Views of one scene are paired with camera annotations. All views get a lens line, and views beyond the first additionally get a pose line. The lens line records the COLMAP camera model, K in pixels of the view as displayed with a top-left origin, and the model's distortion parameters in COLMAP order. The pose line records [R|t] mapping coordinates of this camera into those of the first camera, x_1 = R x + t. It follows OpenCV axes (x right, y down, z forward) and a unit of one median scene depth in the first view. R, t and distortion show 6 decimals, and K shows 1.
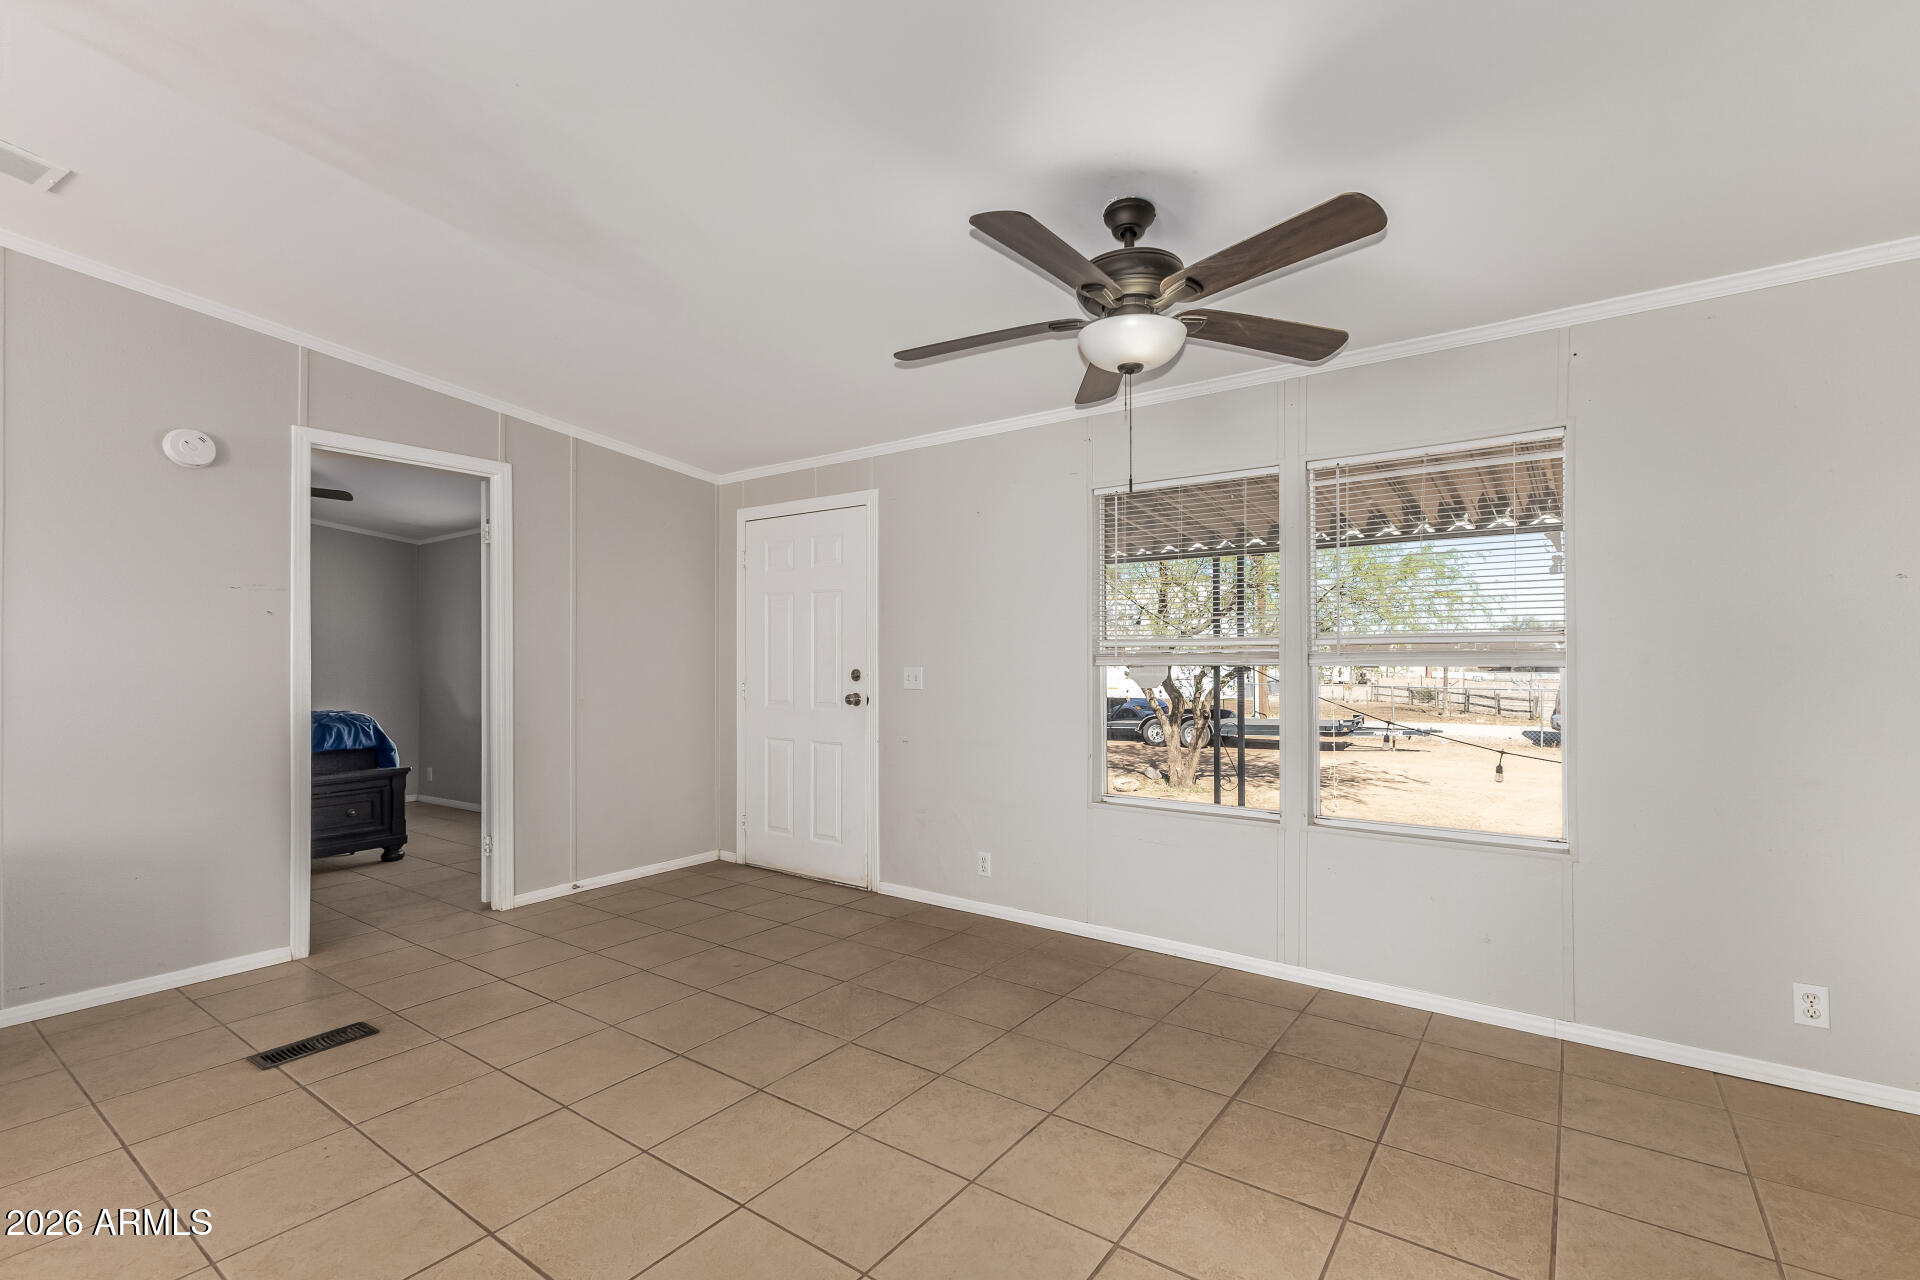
lens RADIAL K [[844.9, 0, 956.9], [0, 844.9, 650.0], [0, 0, 1]] dist [0.015119, -0.000018]
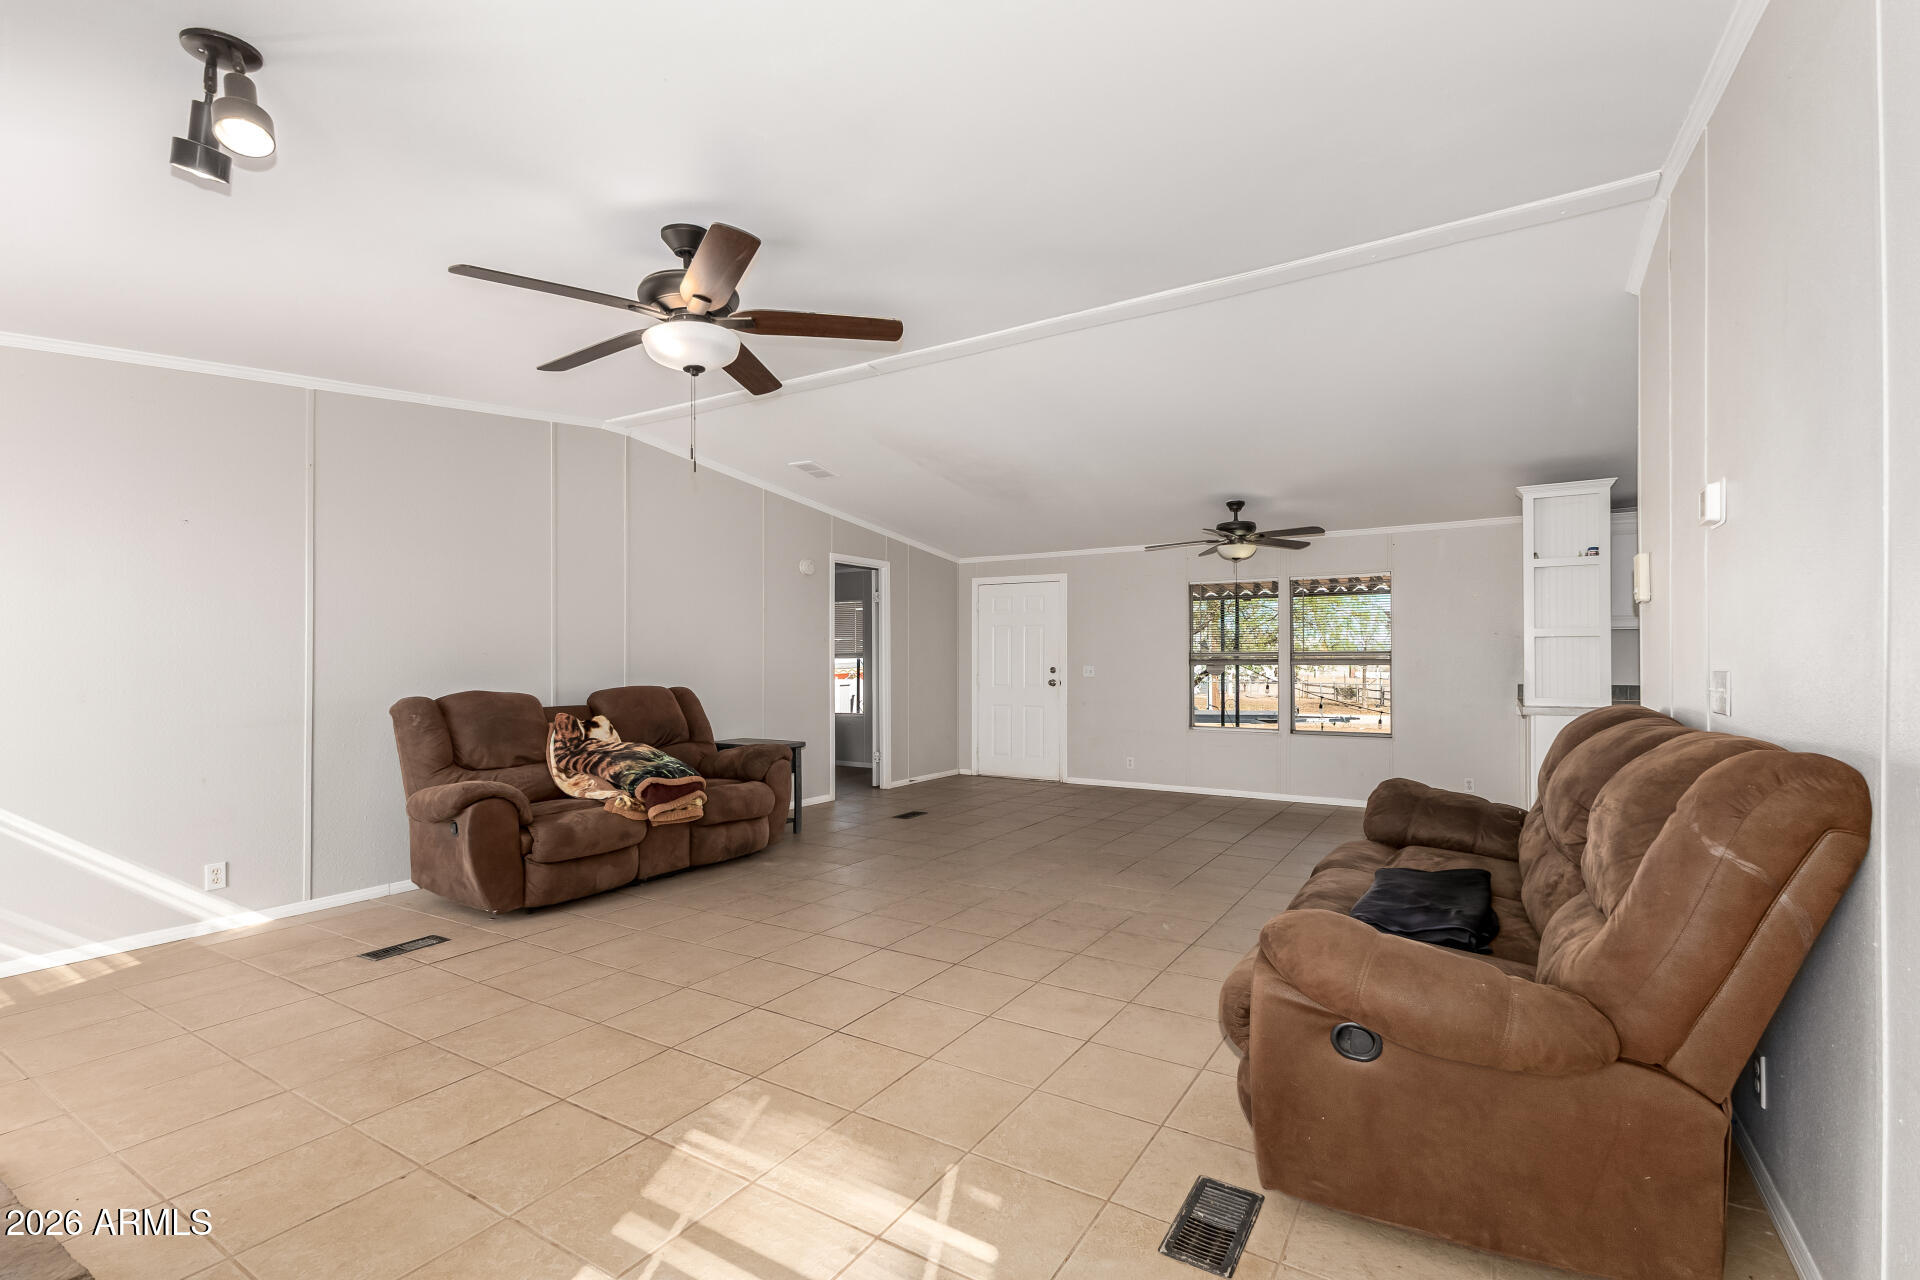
lens RADIAL K [[844.9, 0, 959.8], [0, 844.9, 654.1], [0, 0, 1]] dist [0.015119, -0.000018]
pose [[0.997337, 0.000900, 0.072925, -0.417254], [-0.001154, 0.999993, 0.003435, -0.010975], [-0.072921, -0.003510, 0.997332, -0.789160]]
